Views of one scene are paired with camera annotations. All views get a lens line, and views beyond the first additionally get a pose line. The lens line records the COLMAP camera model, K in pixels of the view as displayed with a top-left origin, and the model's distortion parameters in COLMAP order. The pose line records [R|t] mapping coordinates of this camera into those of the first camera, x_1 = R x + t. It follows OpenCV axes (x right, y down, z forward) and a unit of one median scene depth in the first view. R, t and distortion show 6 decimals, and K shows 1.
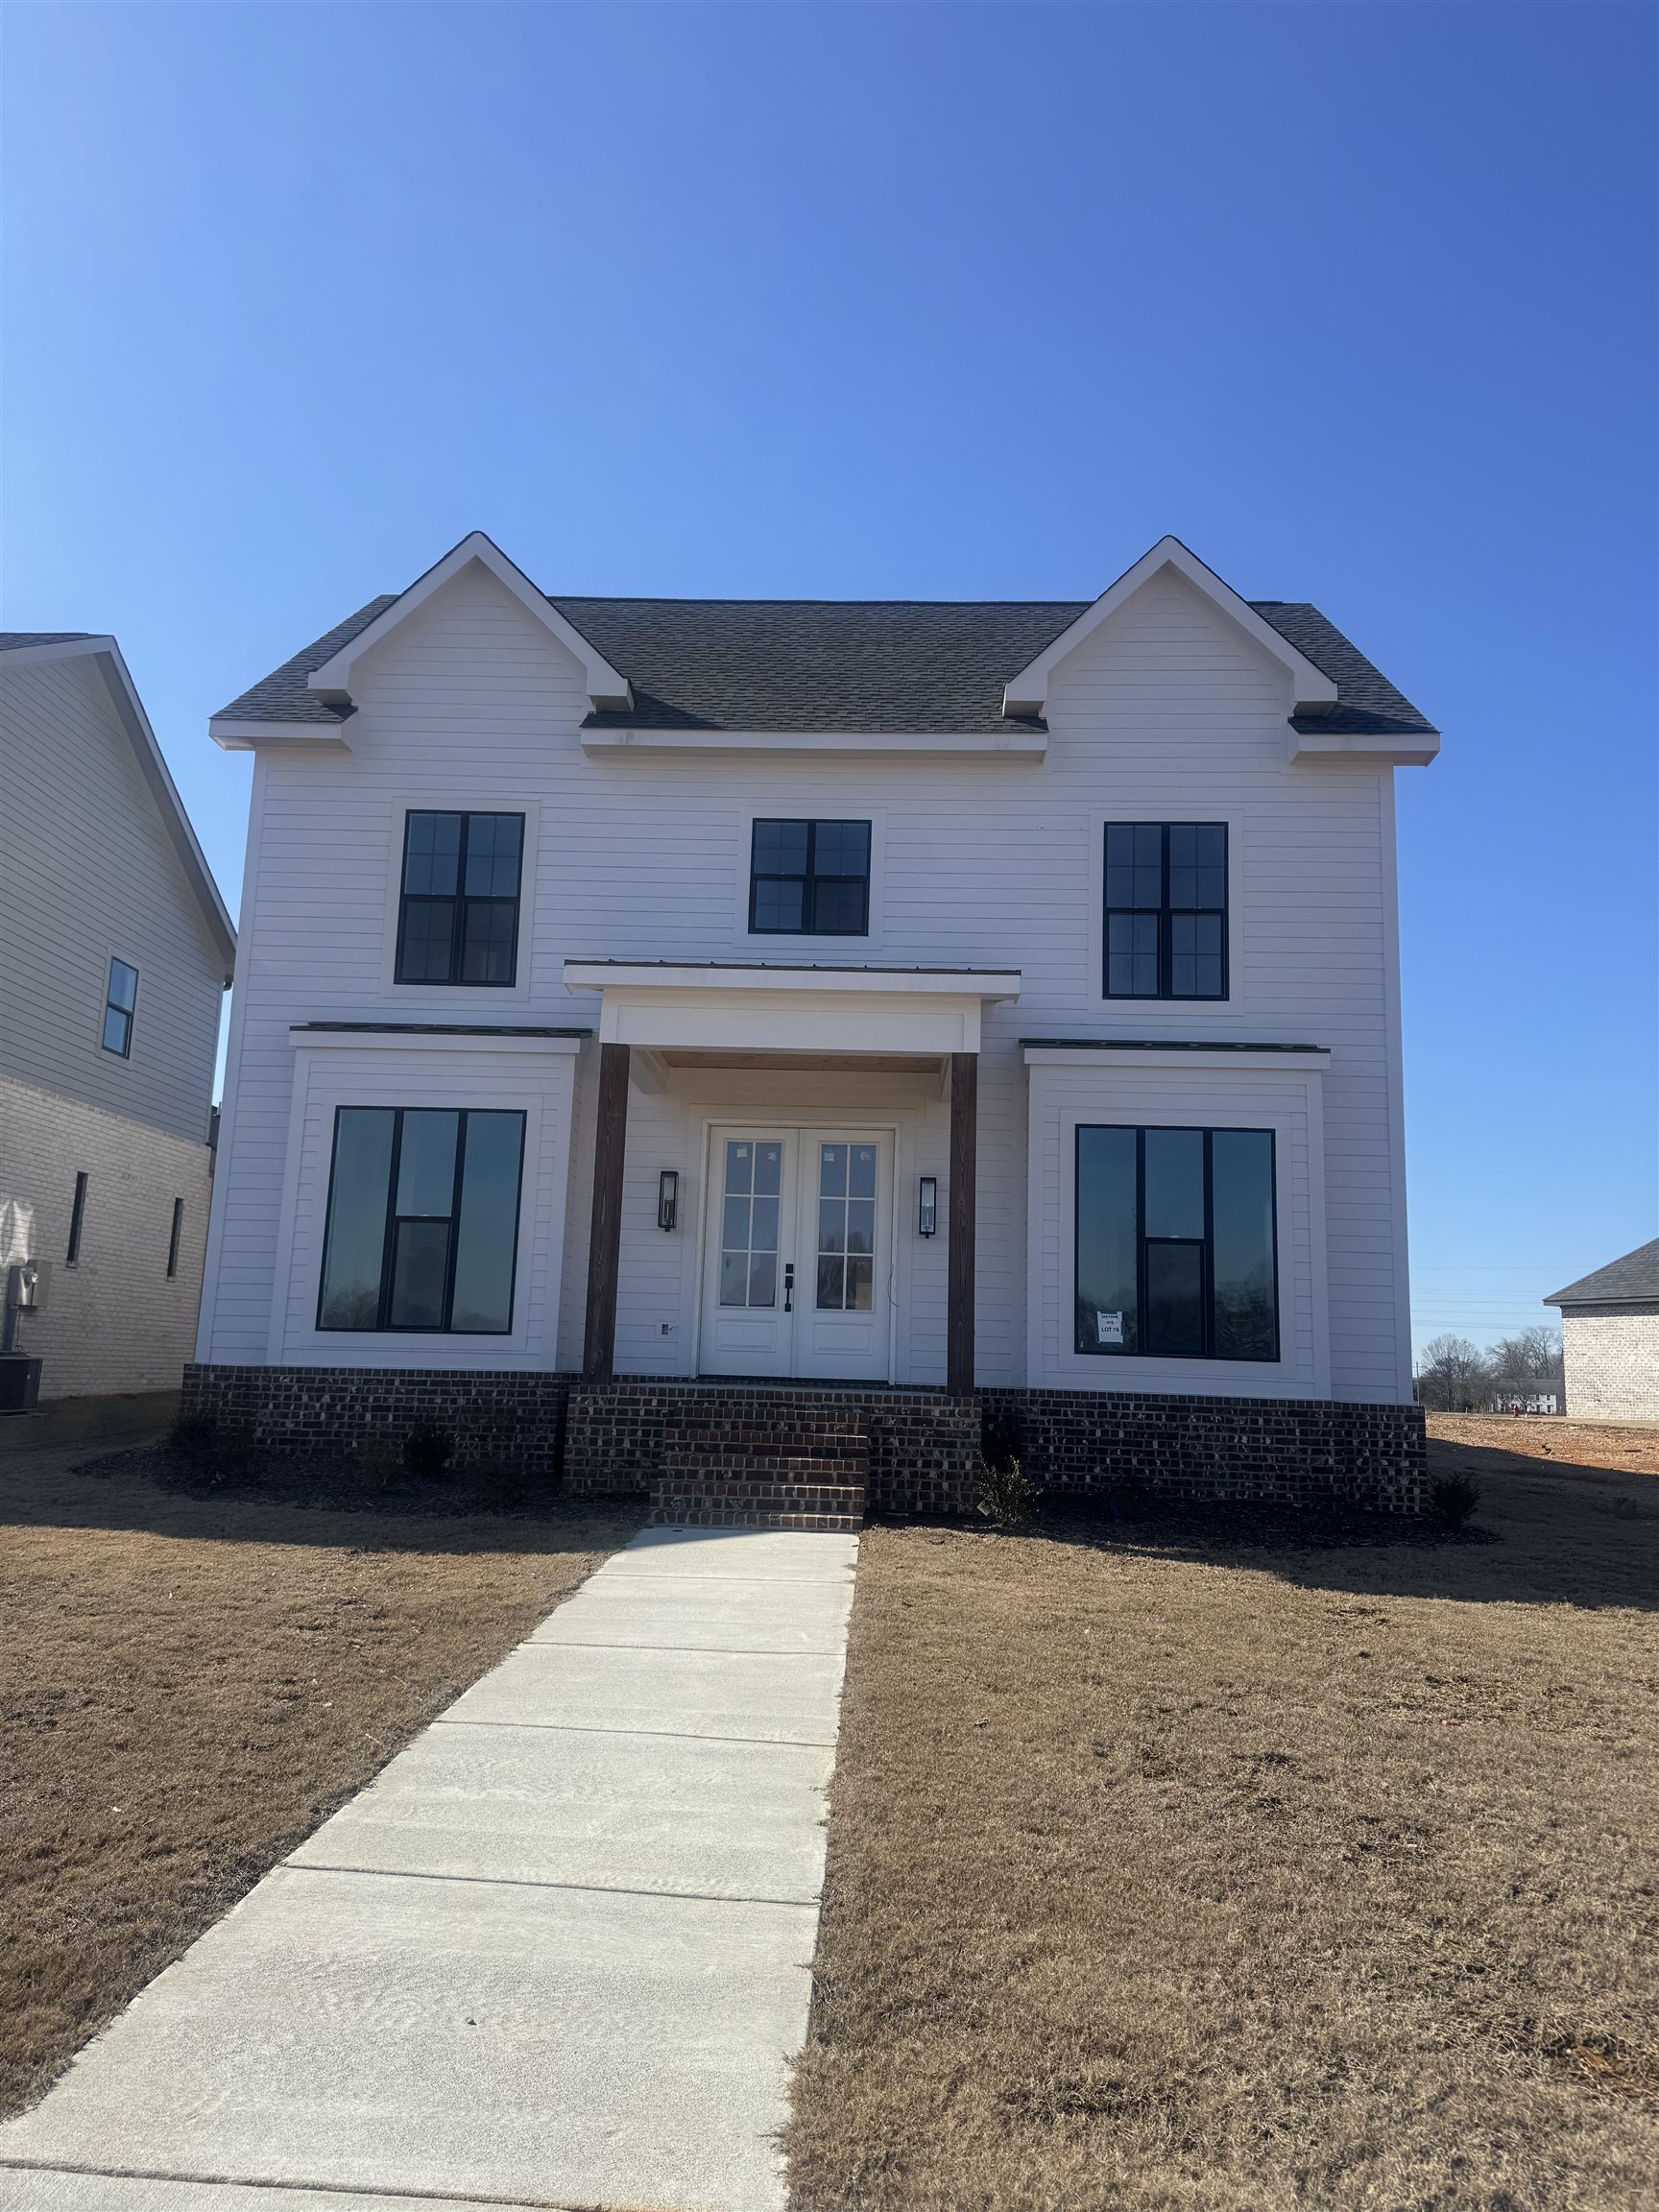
lens RADIAL K [[1491.4, 0, 829.5], [0, 1491.4, 1106.0], [0, 0, 1]] dist [0.177117, -0.309688]
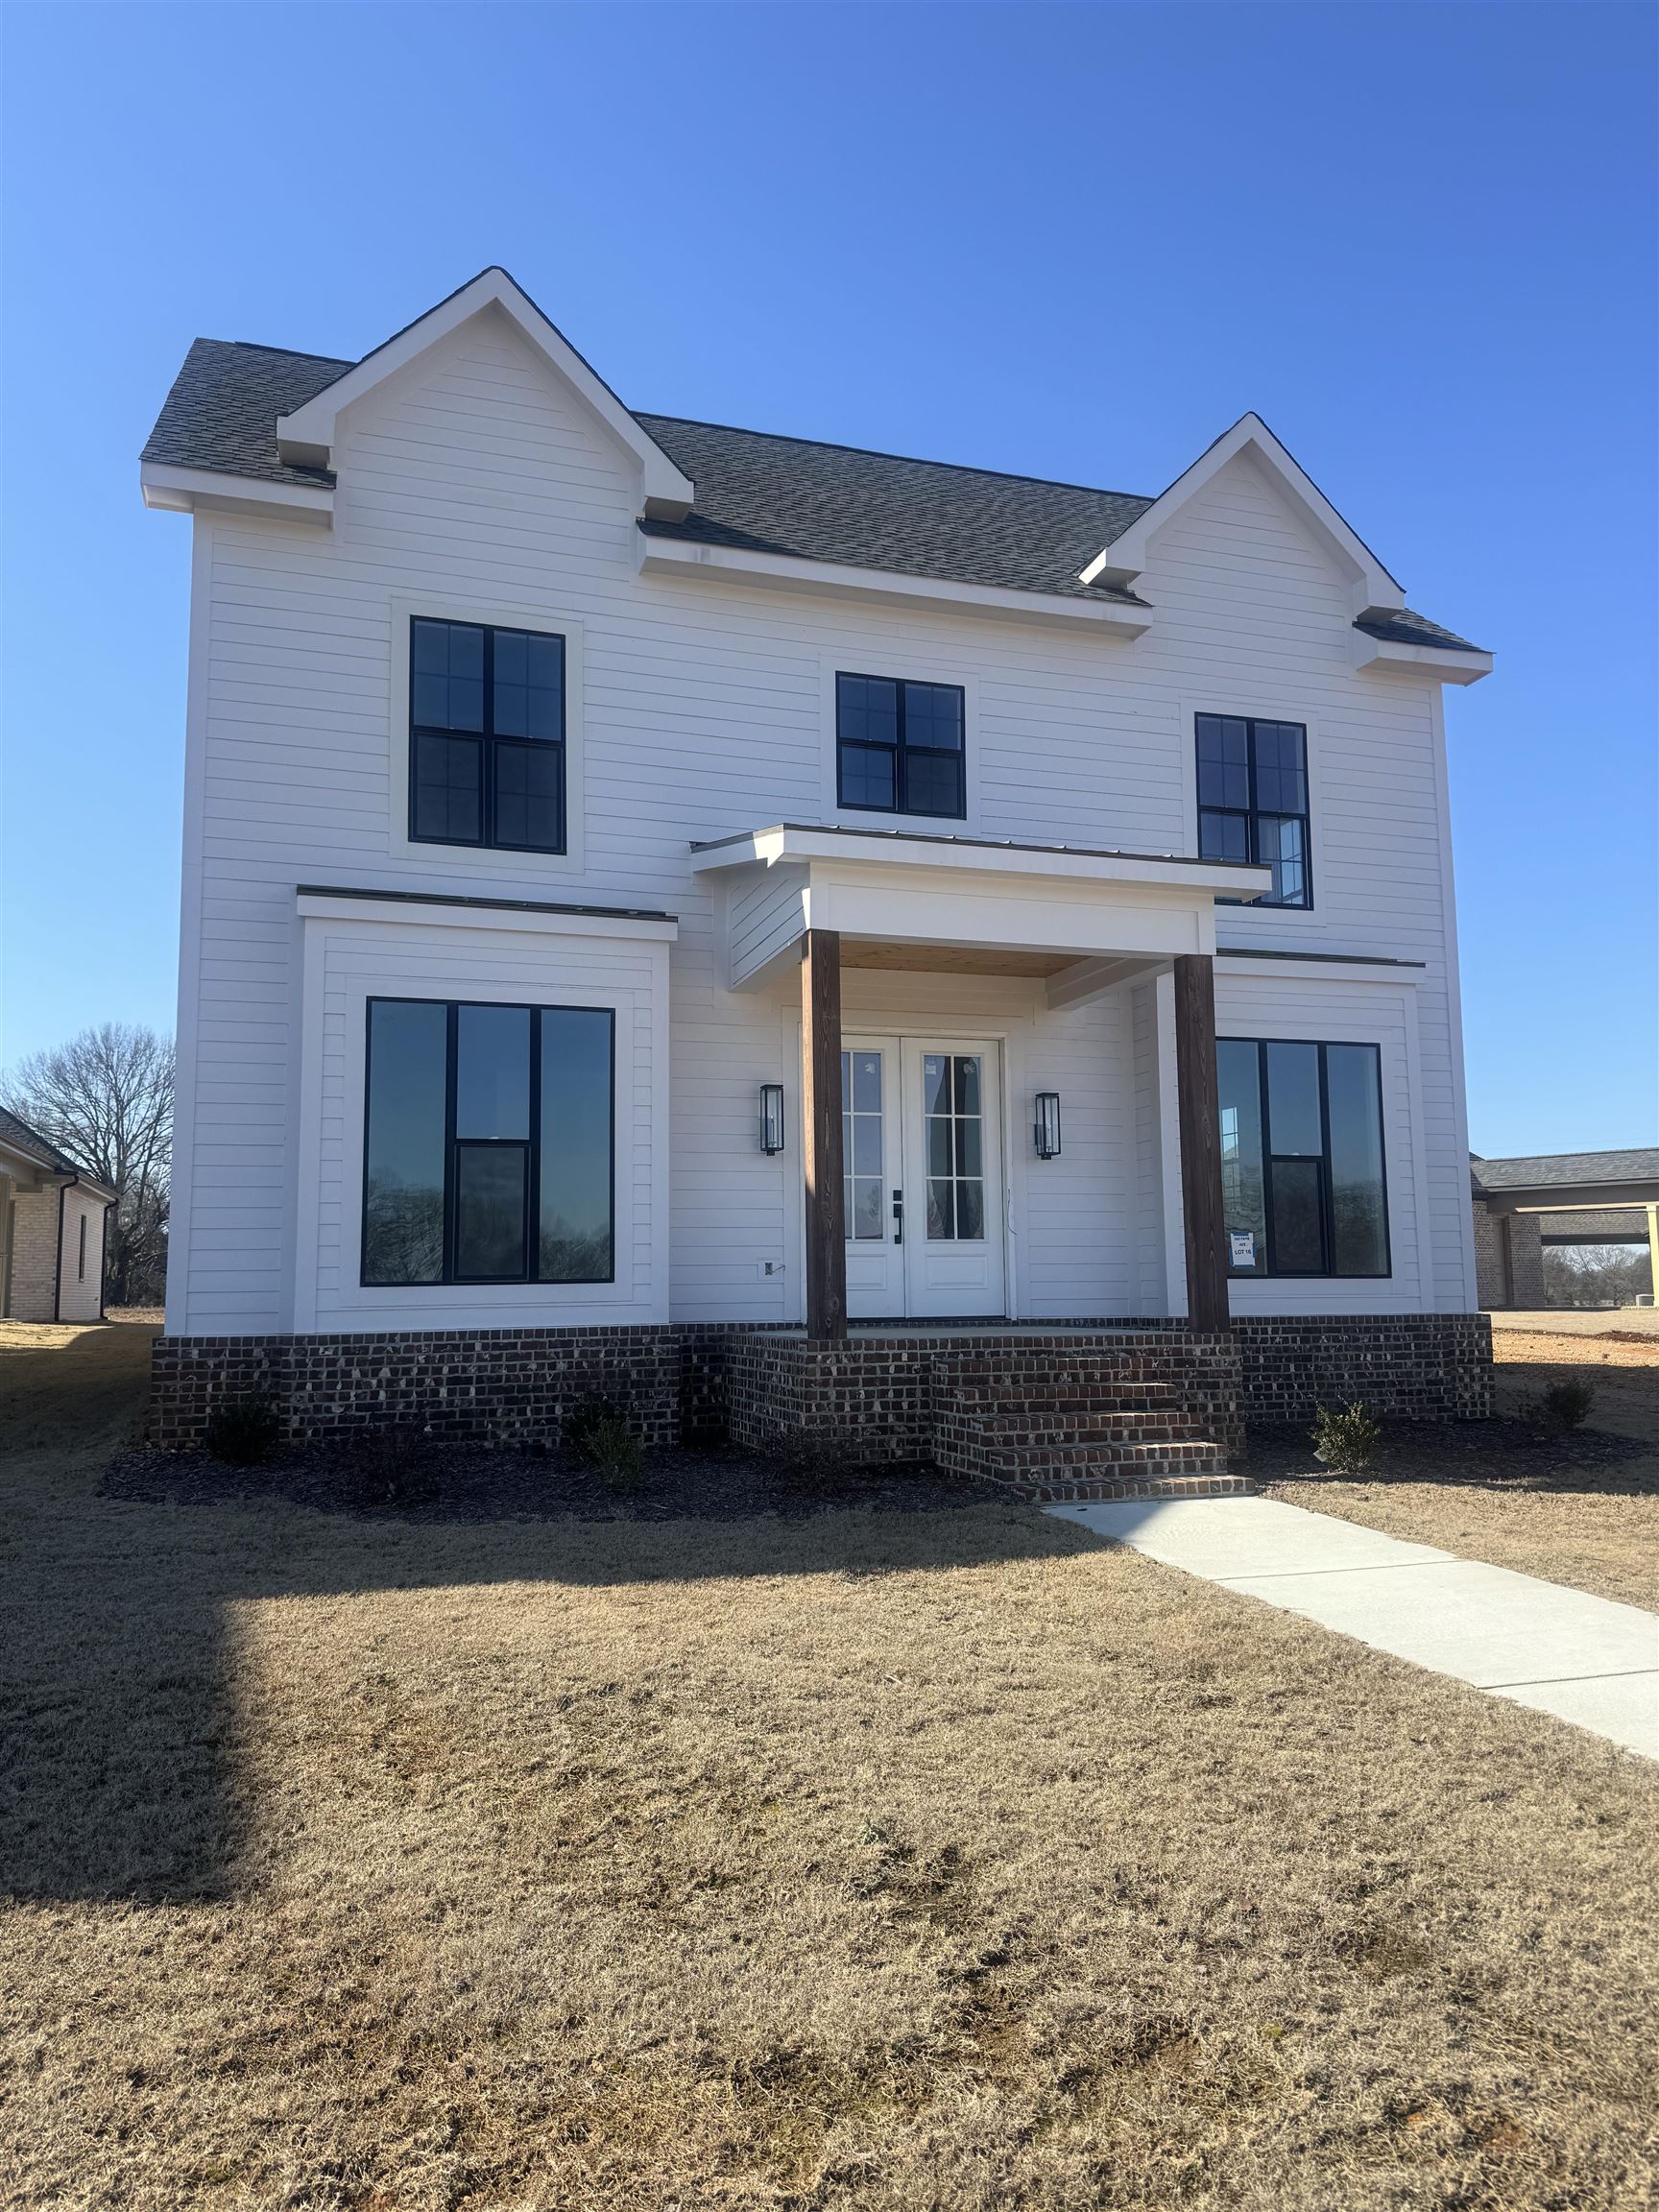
lens RADIAL K [[1491.4, 0, 829.5], [0, 1491.4, 1106.0], [0, 0, 1]] dist [0.177117, -0.309688]
pose [[0.935461, -0.000790, 0.353429, -0.393659], [-0.019657, 0.998333, 0.054259, 0.009562], [-0.352883, -0.057705, 0.933886, 0.203216]]
